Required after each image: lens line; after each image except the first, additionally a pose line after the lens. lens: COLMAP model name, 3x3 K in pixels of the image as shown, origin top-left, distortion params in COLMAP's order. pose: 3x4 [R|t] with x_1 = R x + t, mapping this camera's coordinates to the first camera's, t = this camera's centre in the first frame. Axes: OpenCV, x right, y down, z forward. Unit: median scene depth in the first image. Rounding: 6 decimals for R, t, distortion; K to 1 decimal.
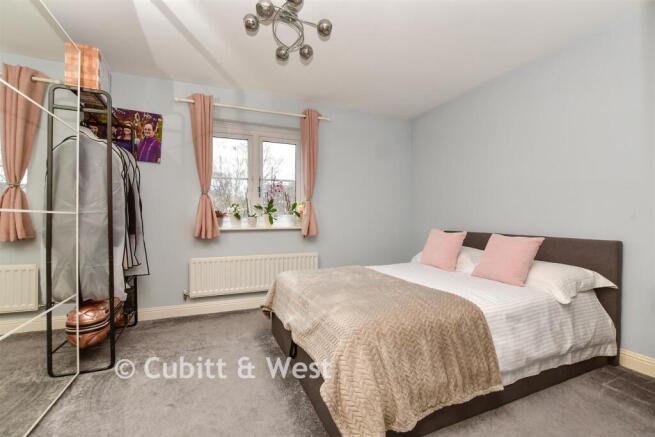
lens RADIAL K [[287.0, 0, 329.2], [0, 287.0, 216.1], [0, 0, 1]] dist [-0.029231, -0.000257]
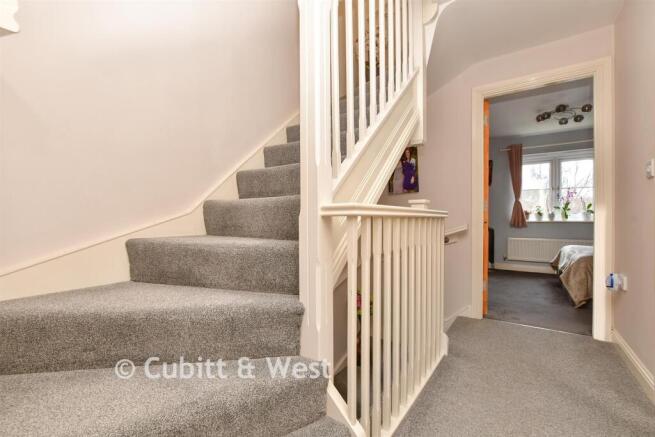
lens RADIAL K [[287.0, 0, 329.8], [0, 287.0, 217.8], [0, 0, 1]] dist [-0.029231, -0.000257]
pose [[0.539379, 0.008814, -0.842017, 0.375895], [-0.004052, 0.999961, 0.007872, 0.017449], [0.842053, -0.000834, 0.539394, -0.835868]]
